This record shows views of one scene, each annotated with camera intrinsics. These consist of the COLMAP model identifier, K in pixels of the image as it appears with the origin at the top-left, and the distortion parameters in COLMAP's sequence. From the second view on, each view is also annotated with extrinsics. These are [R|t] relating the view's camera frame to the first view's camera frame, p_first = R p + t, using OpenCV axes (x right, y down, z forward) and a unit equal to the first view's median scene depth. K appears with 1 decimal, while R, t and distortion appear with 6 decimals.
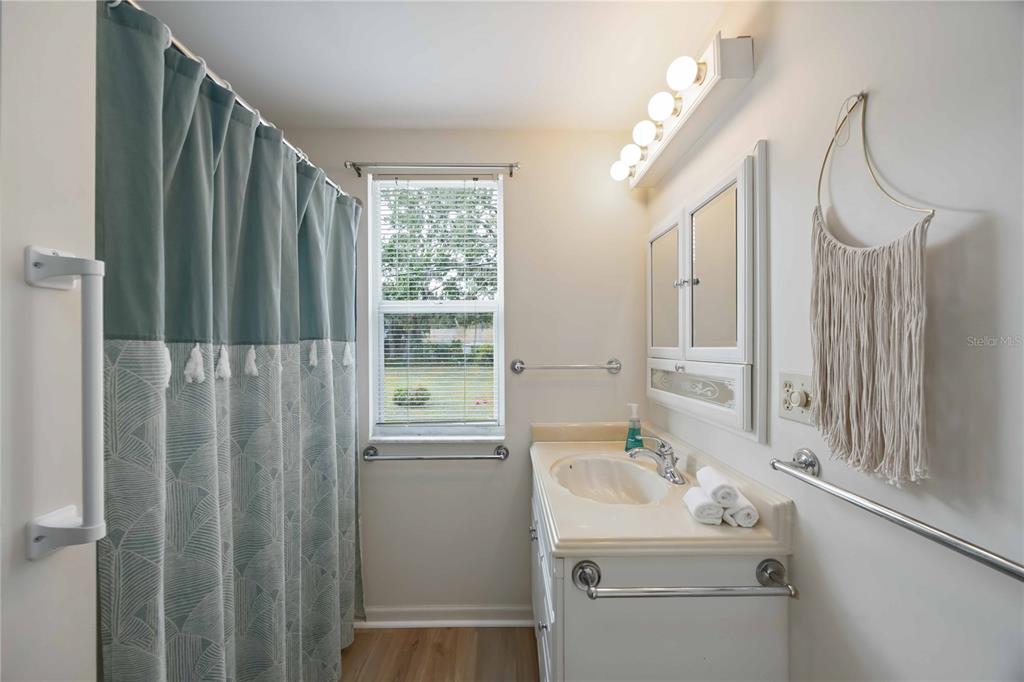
lens RADIAL K [[390.0, 0, 488.3], [0, 390.0, 342.4], [0, 0, 1]] dist [-0.006875, -0.000034]
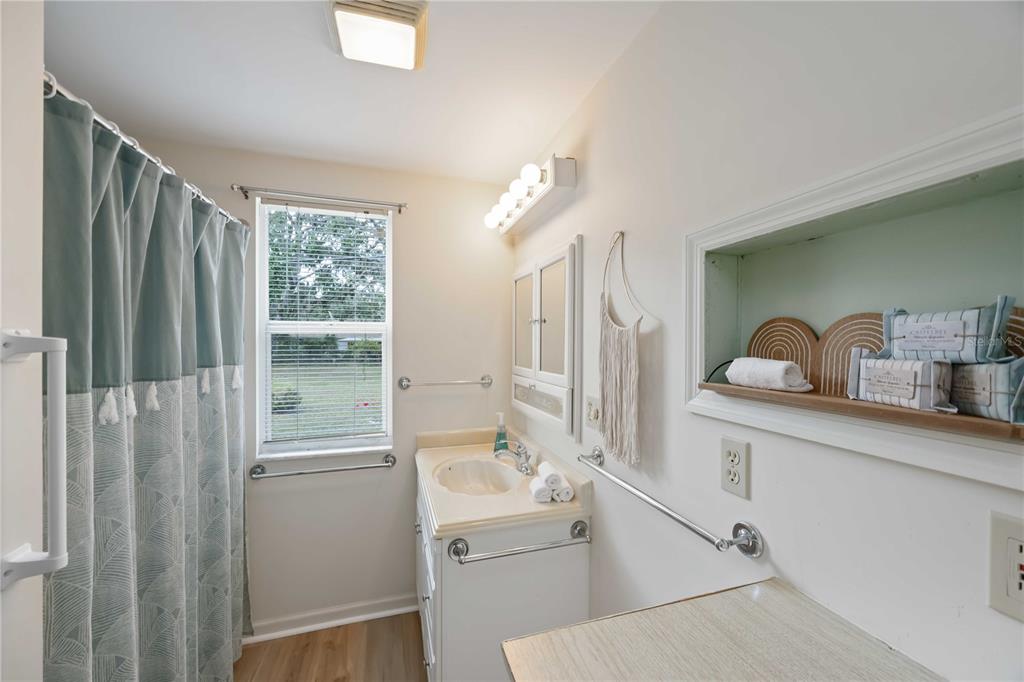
lens RADIAL K [[390.0, 0, 488.3], [0, 390.0, 342.4], [0, 0, 1]] dist [-0.006875, -0.000034]
pose [[0.956718, 0.006733, 0.290940, -0.034284], [-0.006507, 0.999977, -0.001747, -0.087100], [-0.290945, -0.000222, 0.956740, -0.233581]]
